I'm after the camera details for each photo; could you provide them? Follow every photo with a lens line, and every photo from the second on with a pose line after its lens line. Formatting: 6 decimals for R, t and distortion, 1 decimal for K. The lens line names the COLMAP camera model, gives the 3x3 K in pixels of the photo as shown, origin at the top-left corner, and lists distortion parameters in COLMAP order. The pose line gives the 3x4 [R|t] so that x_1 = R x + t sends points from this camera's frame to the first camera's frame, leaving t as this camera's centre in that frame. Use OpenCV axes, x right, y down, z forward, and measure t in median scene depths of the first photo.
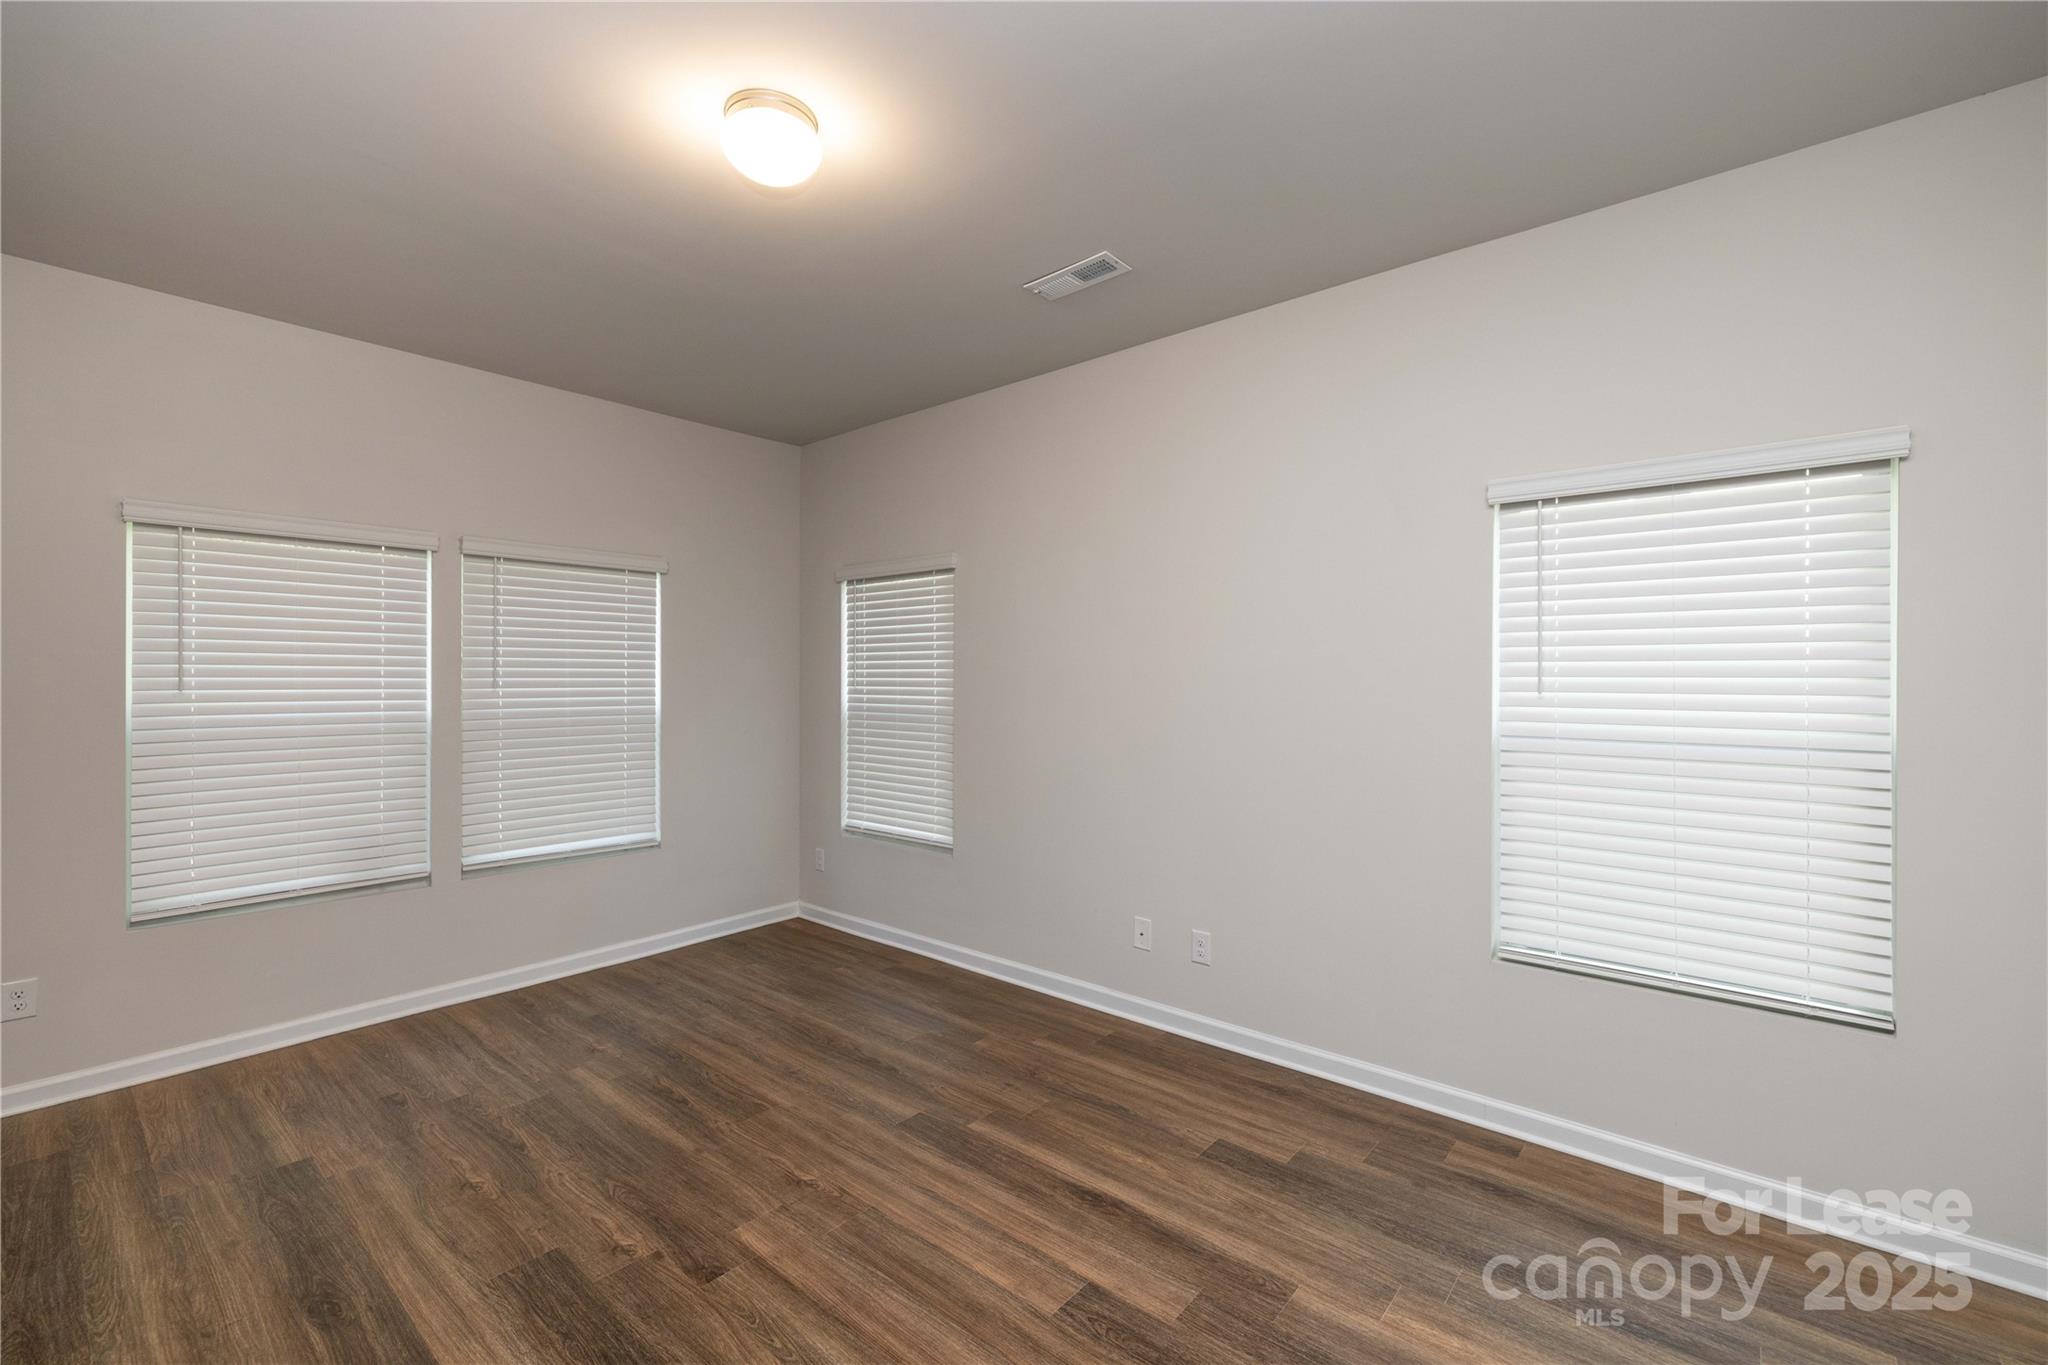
lens RADIAL K [[870.4, 0, 1020.9], [0, 870.4, 679.2], [0, 0, 1]] dist [-0.001879, 0.000760]
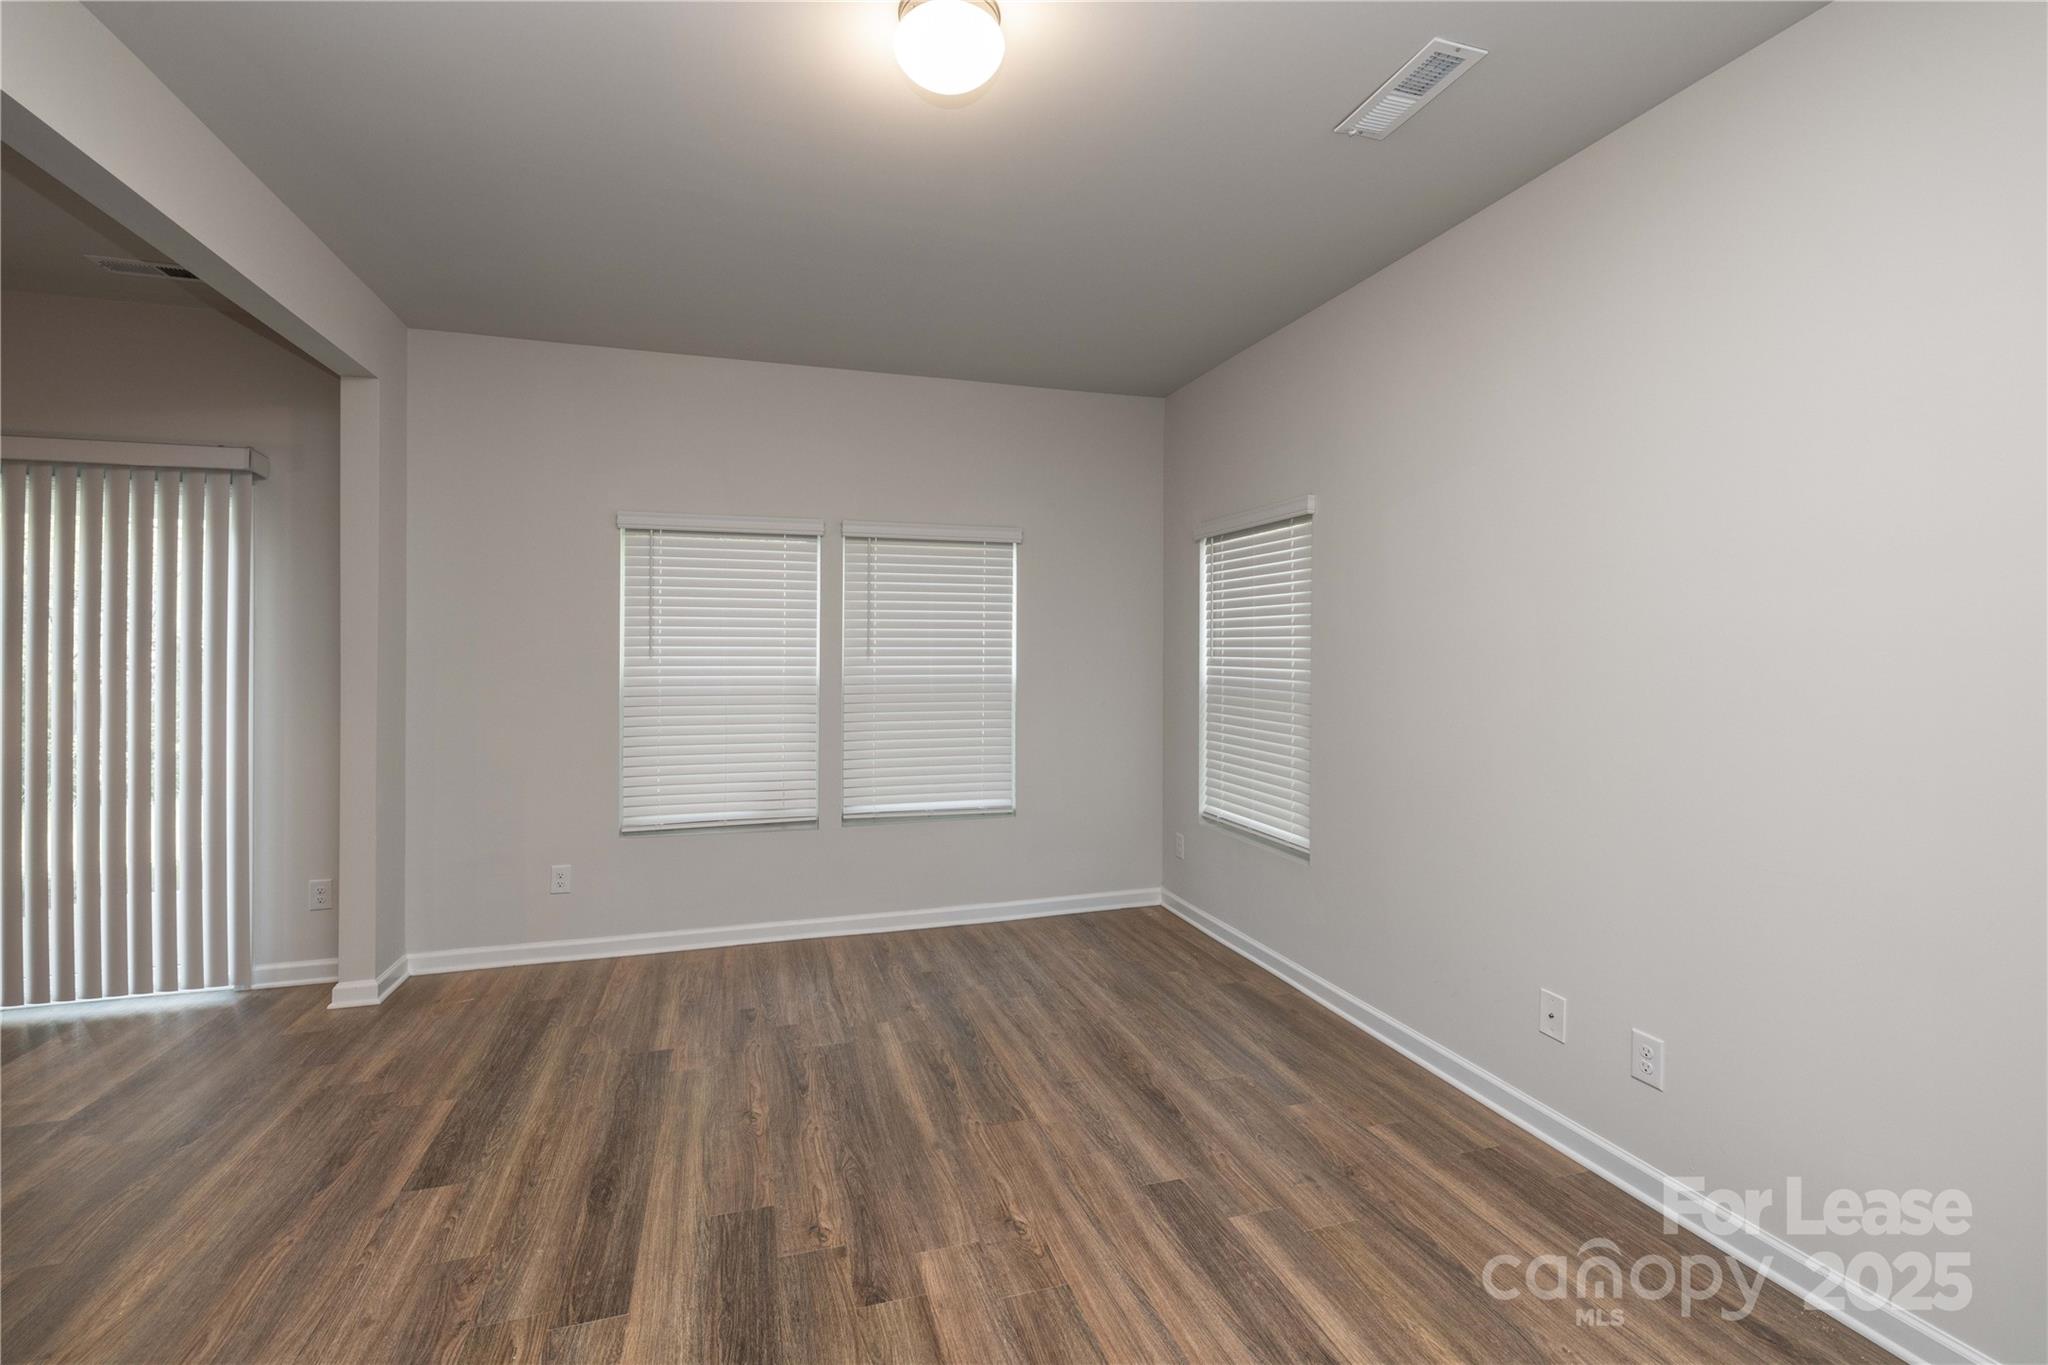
lens RADIAL K [[870.4, 0, 996.8], [0, 870.4, 647.3], [0, 0, 1]] dist [-0.001879, 0.000760]
pose [[0.836675, 0.000370, -0.547699, 0.166776], [-0.001400, 0.999998, -0.001463, 0.000484], [0.547698, 0.001991, 0.836674, 0.198445]]
